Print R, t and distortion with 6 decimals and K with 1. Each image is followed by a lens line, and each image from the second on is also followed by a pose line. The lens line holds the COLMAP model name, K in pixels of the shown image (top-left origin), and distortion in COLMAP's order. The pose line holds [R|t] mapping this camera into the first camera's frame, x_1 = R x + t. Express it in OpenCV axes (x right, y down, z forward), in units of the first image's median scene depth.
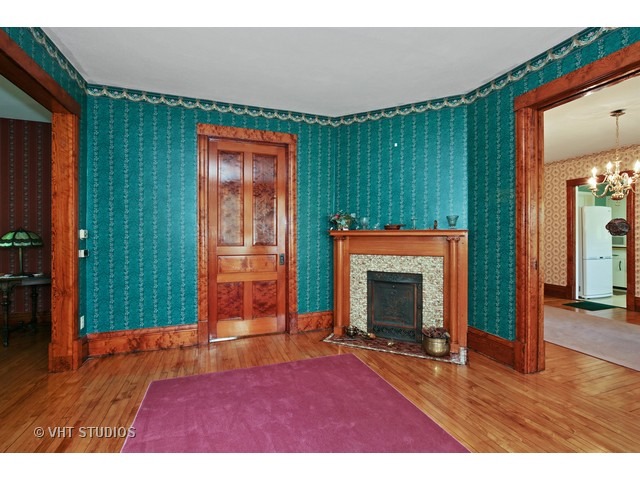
lens RADIAL K [[296.3, 0, 317.7], [0, 296.3, 234.7], [0, 0, 1]] dist [-0.020912, 0.005669]
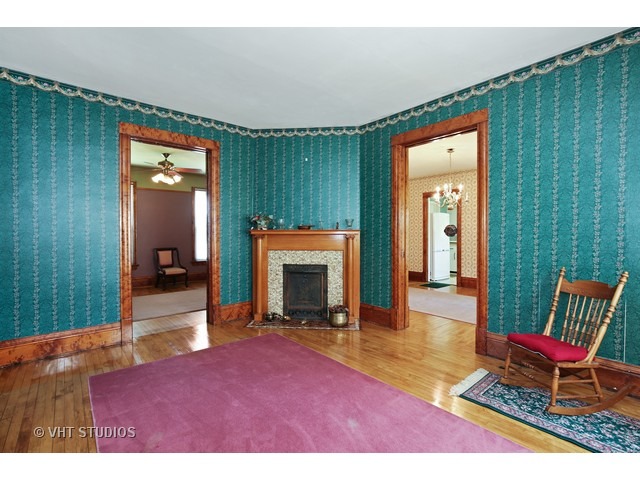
lens RADIAL K [[296.3, 0, 317.7], [0, 296.3, 234.7], [0, 0, 1]] dist [-0.020912, 0.005669]
pose [[0.936074, -0.000812, 0.351803, -0.128463], [-0.000146, 0.999996, 0.002695, 0.001595], [-0.351804, -0.002574, 0.936070, -0.166590]]
